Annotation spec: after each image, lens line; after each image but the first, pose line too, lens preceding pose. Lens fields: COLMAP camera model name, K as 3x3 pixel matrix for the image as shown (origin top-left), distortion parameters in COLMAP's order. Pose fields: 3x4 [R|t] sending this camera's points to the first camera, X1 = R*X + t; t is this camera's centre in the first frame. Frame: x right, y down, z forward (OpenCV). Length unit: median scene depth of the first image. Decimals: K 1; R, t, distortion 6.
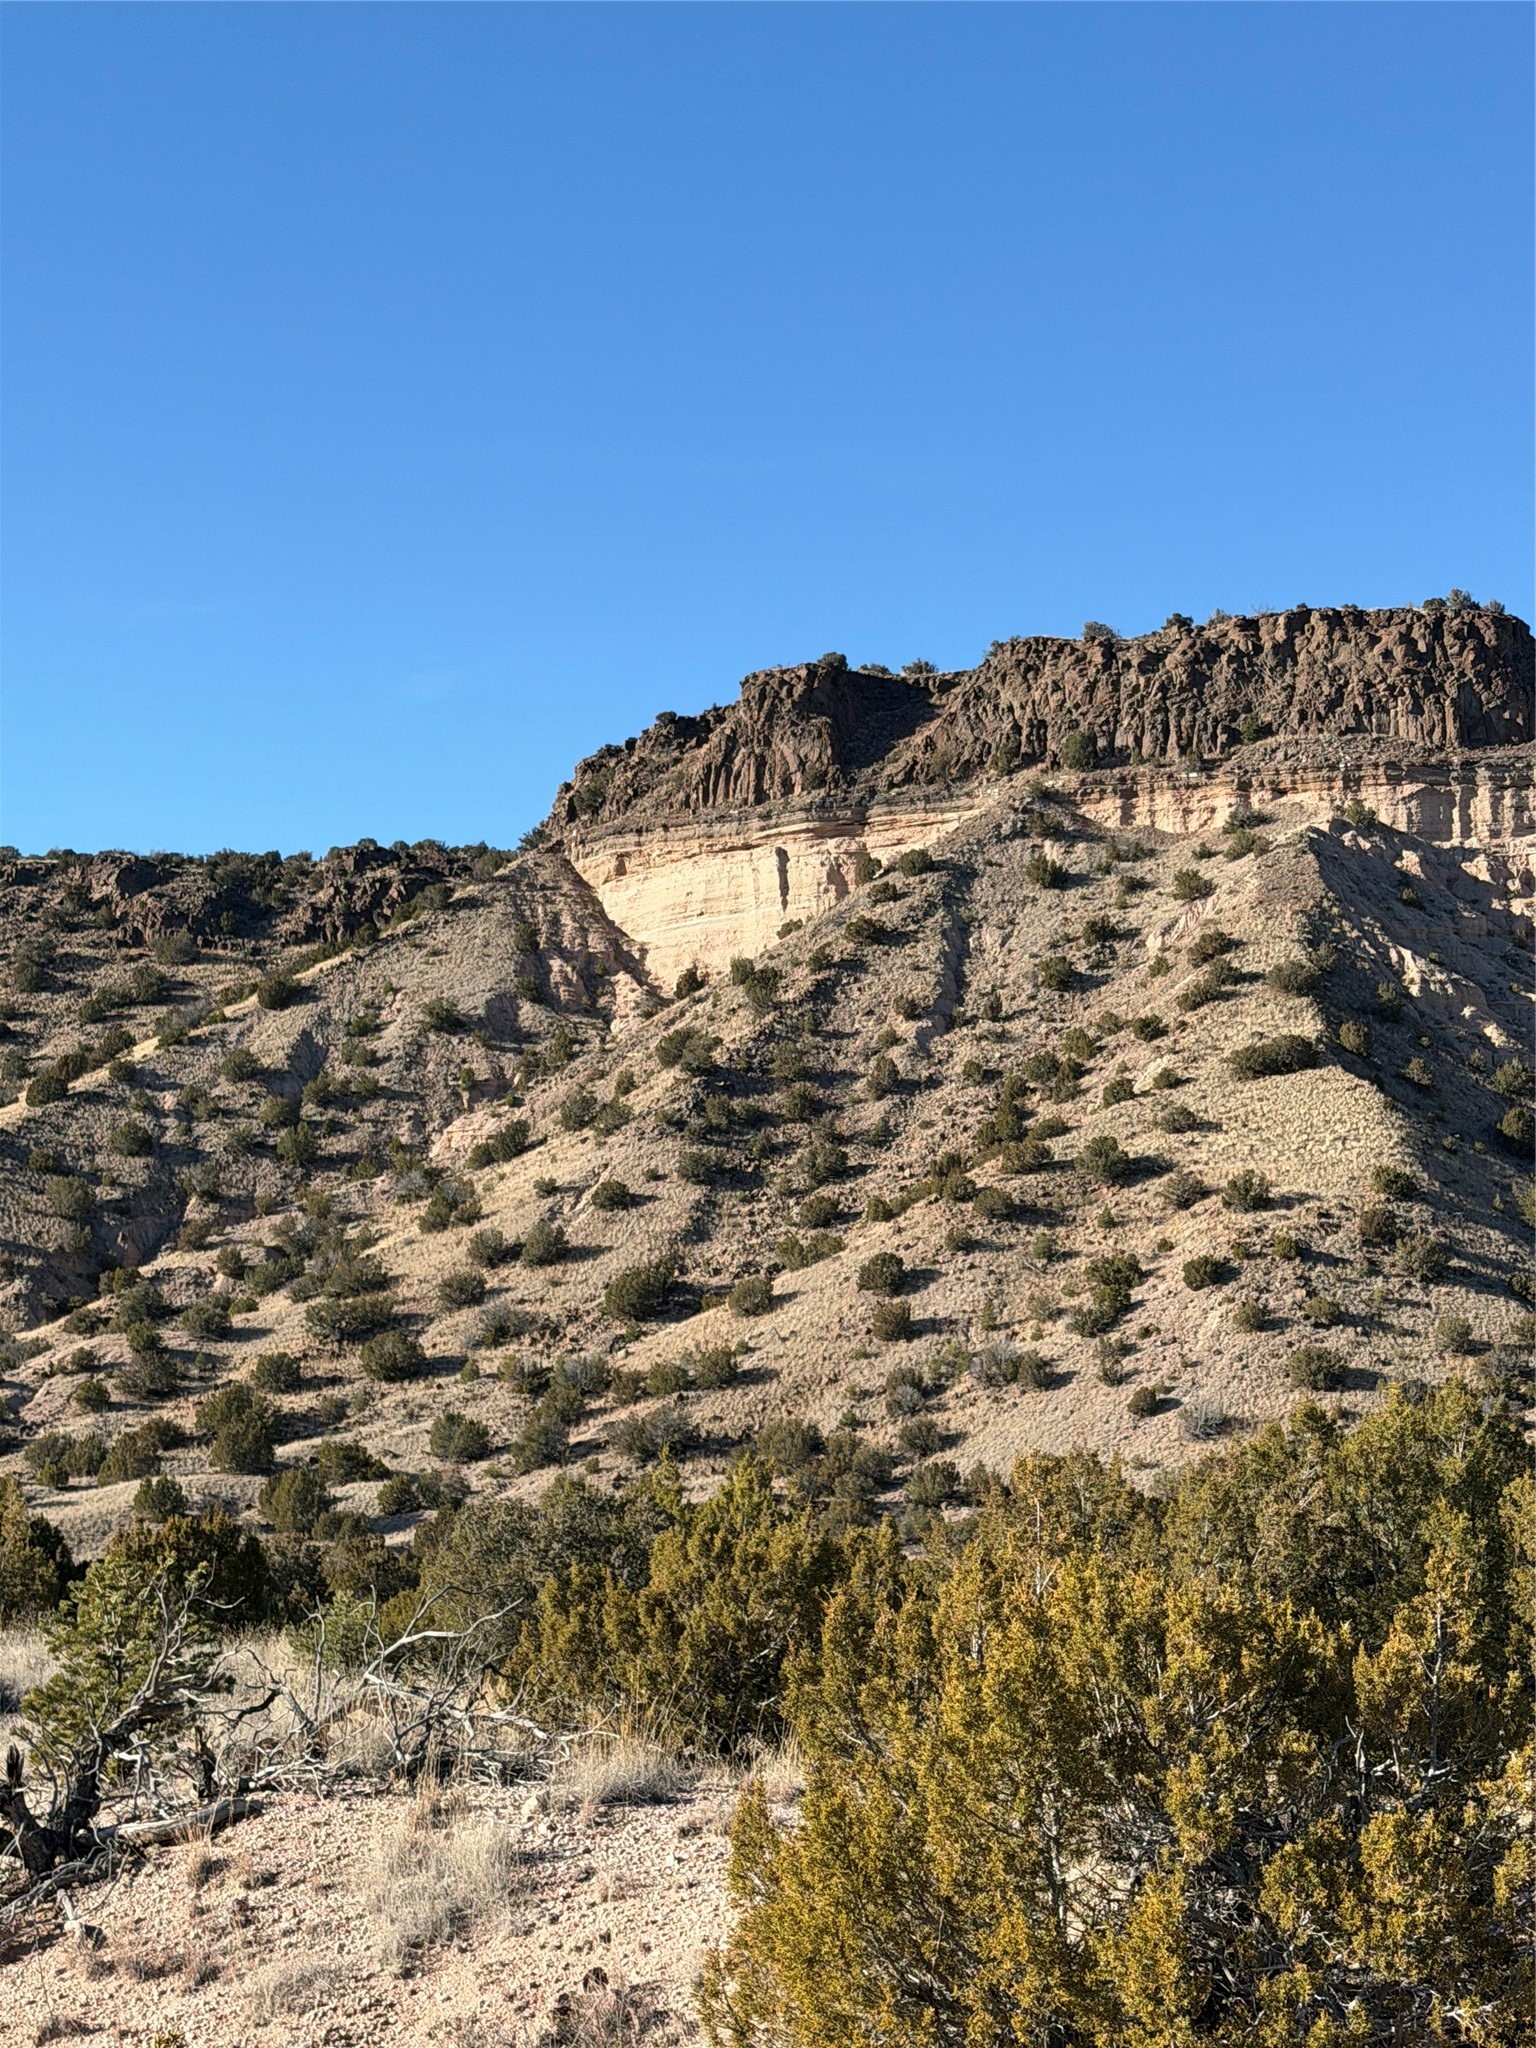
lens RADIAL K [[3257.7, 0, 783.1], [0, 3257.7, 1010.6], [0, 0, 1]] dist [0.141473, 0.000000]
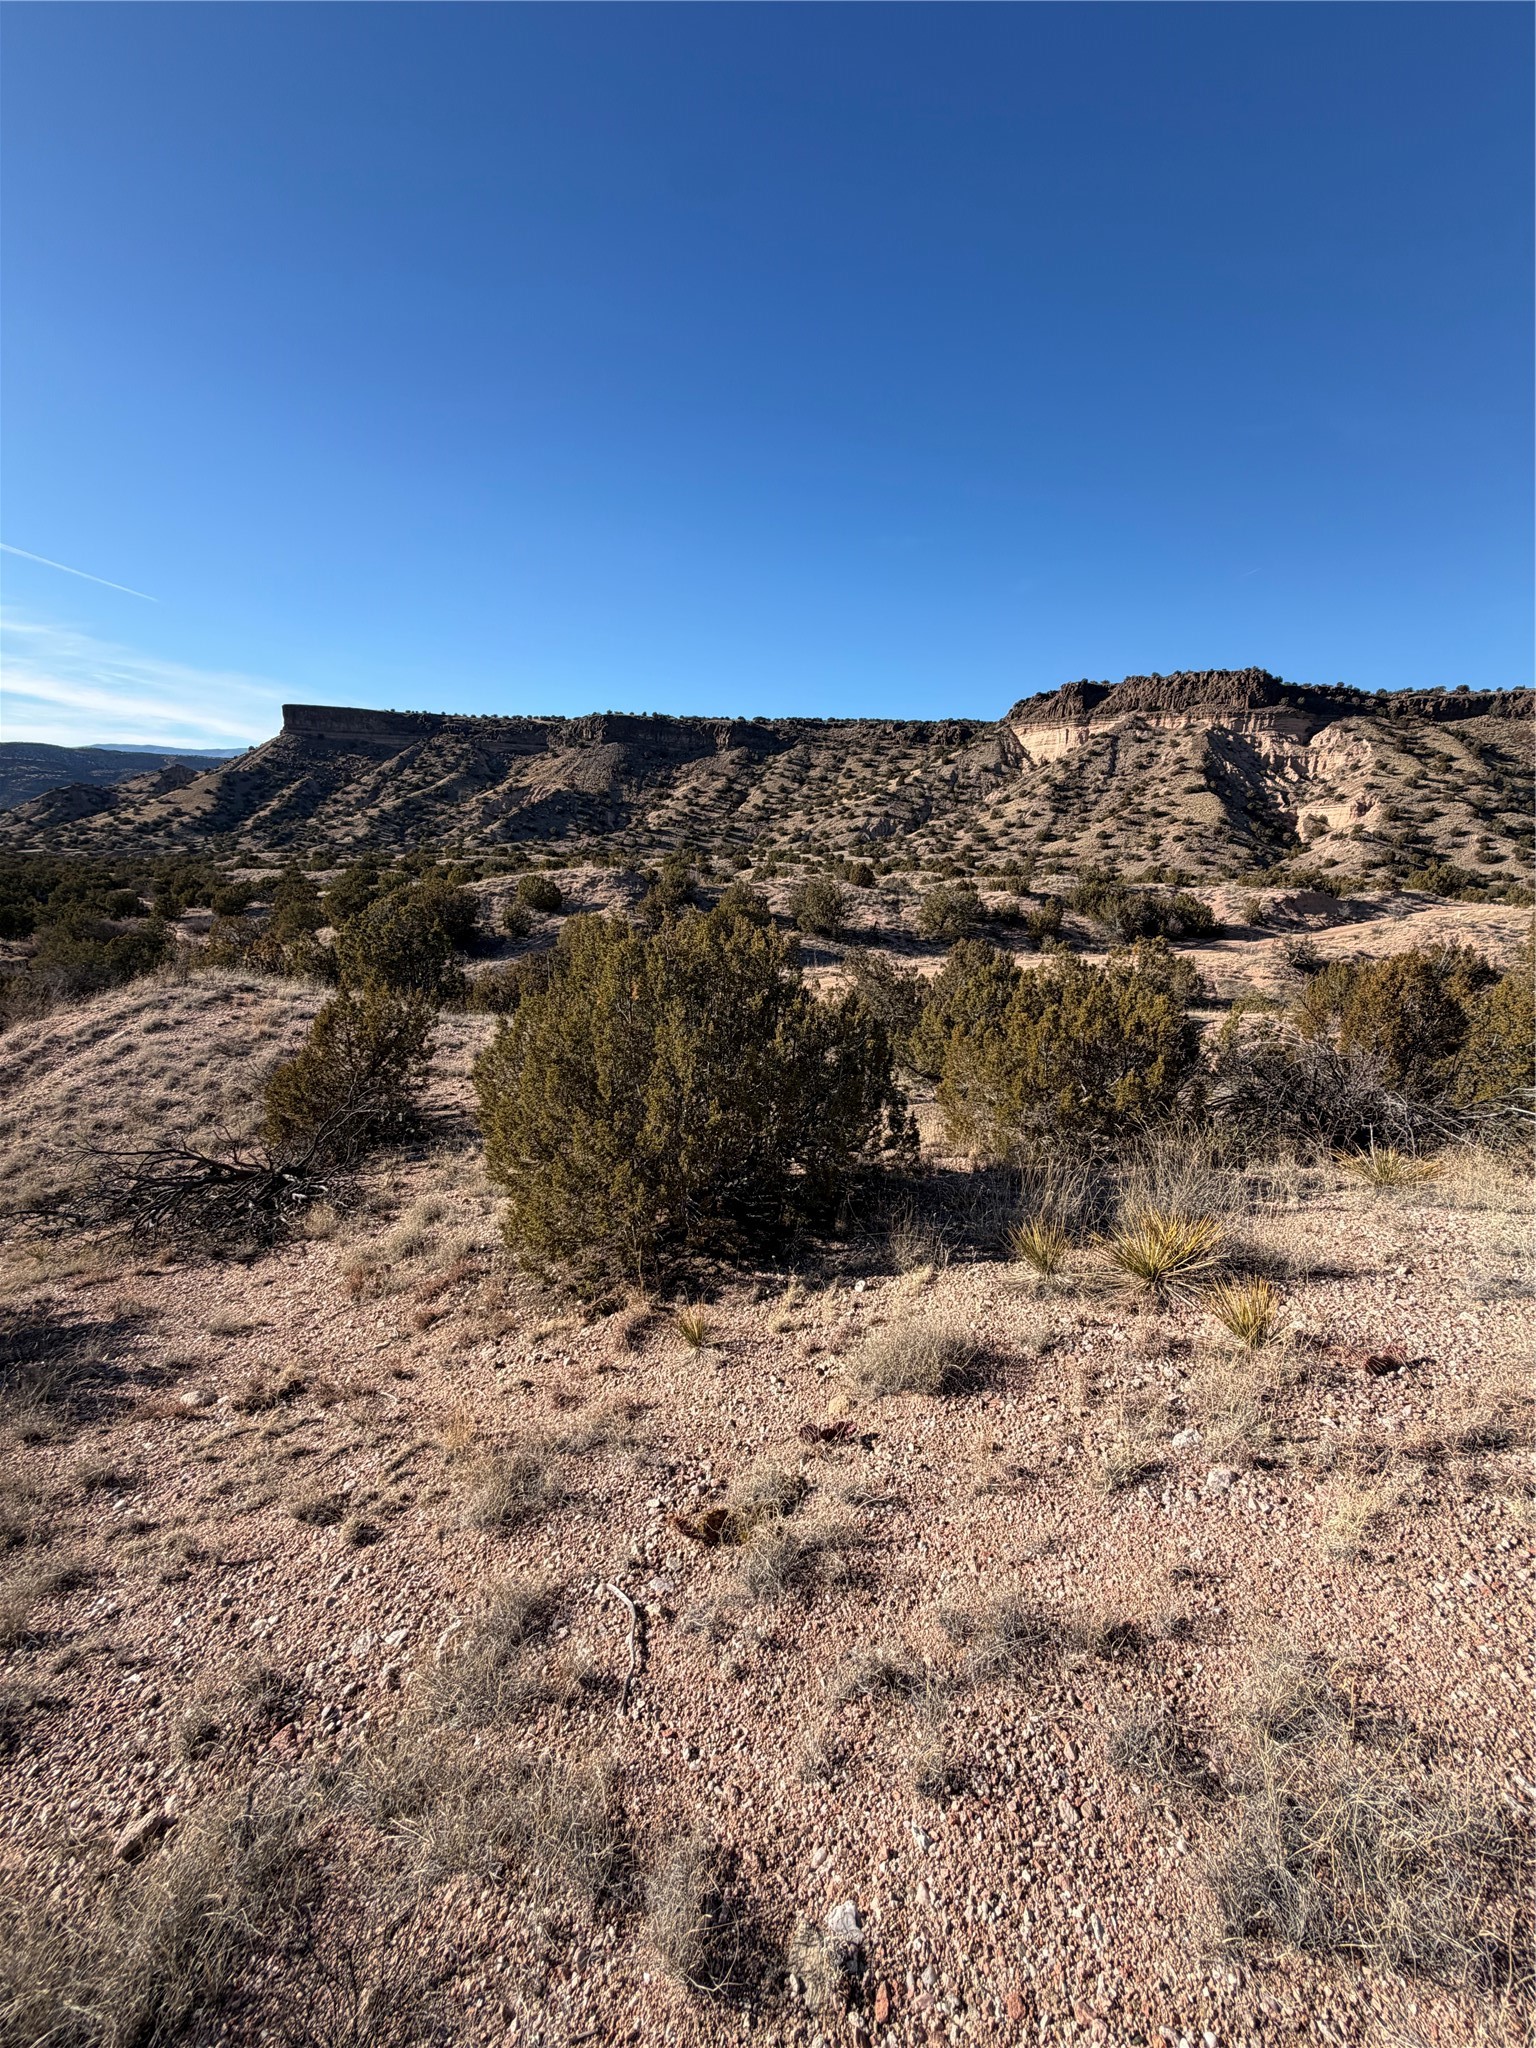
lens RADIAL K [[810.6, 0, 765.6], [0, 810.6, 1018.5], [0, 0, 1]] dist [0.000762, 0.000009]
pose [[0.963825, 0.108337, -0.243523, -0.089097], [-0.024662, 0.945996, 0.323238, -0.026188], [0.265391, -0.305540, 0.914447, -0.216257]]
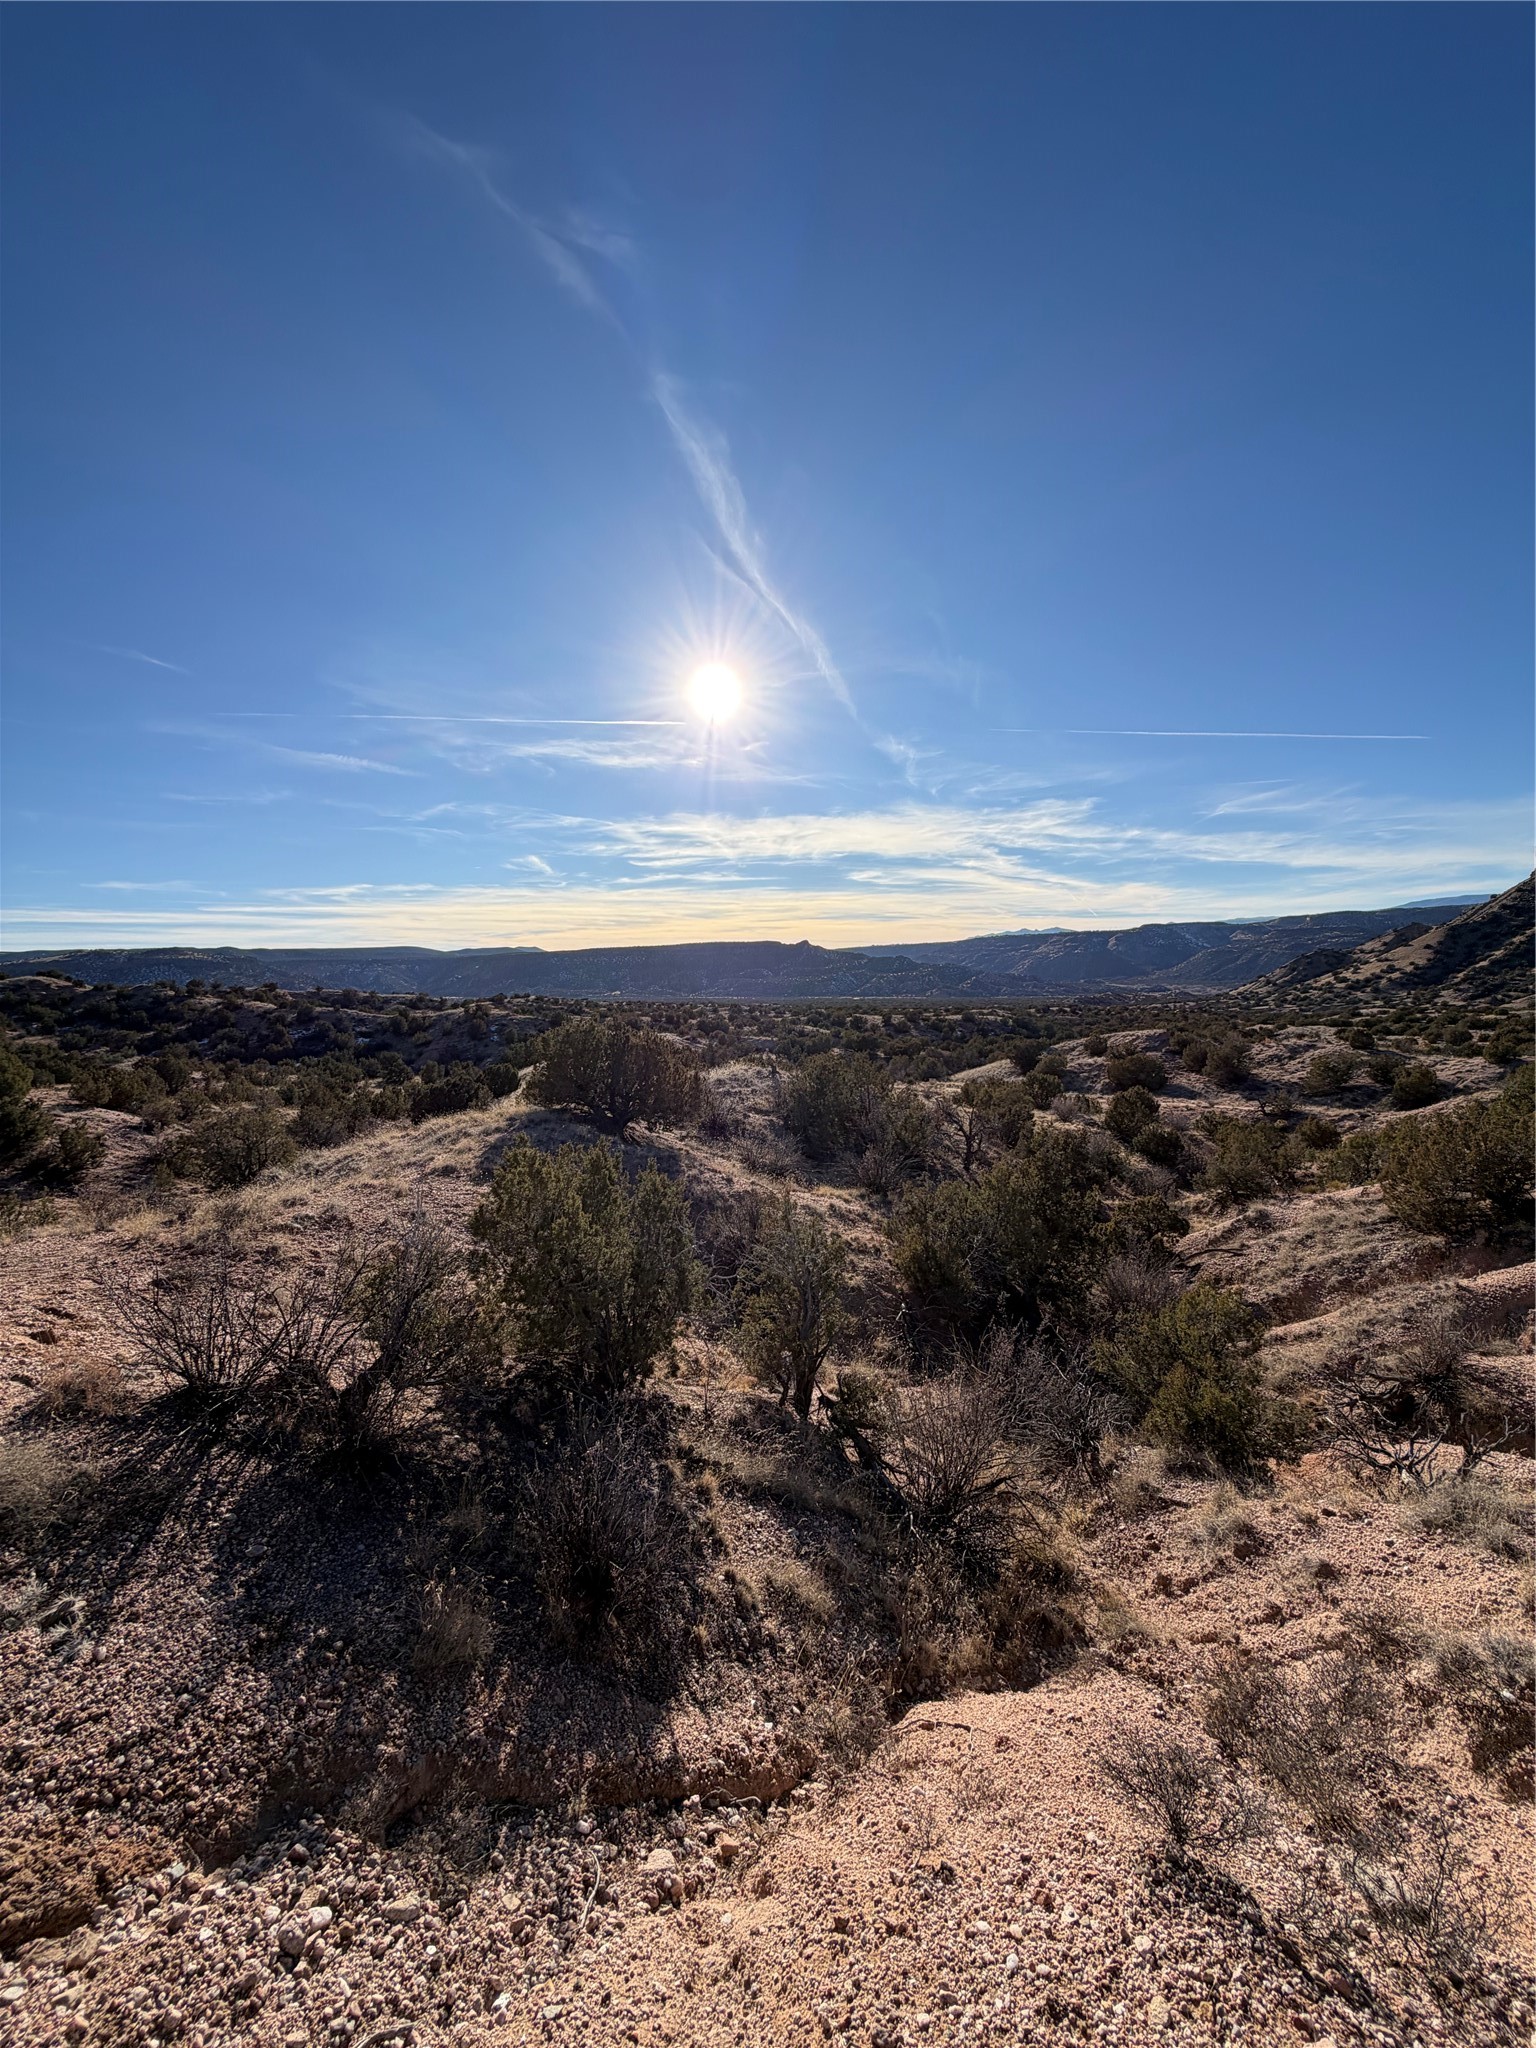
lens RADIAL K [[810.6, 0, 760.6], [0, 810.6, 1006.6], [0, 0, 1]] dist [0.000762, 0.000009]
pose [[-0.038252, 0.044424, -0.998280, 0.071991], [0.138704, 0.989577, 0.038722, -0.033916], [0.989595, -0.136984, -0.044015, -0.175550]]
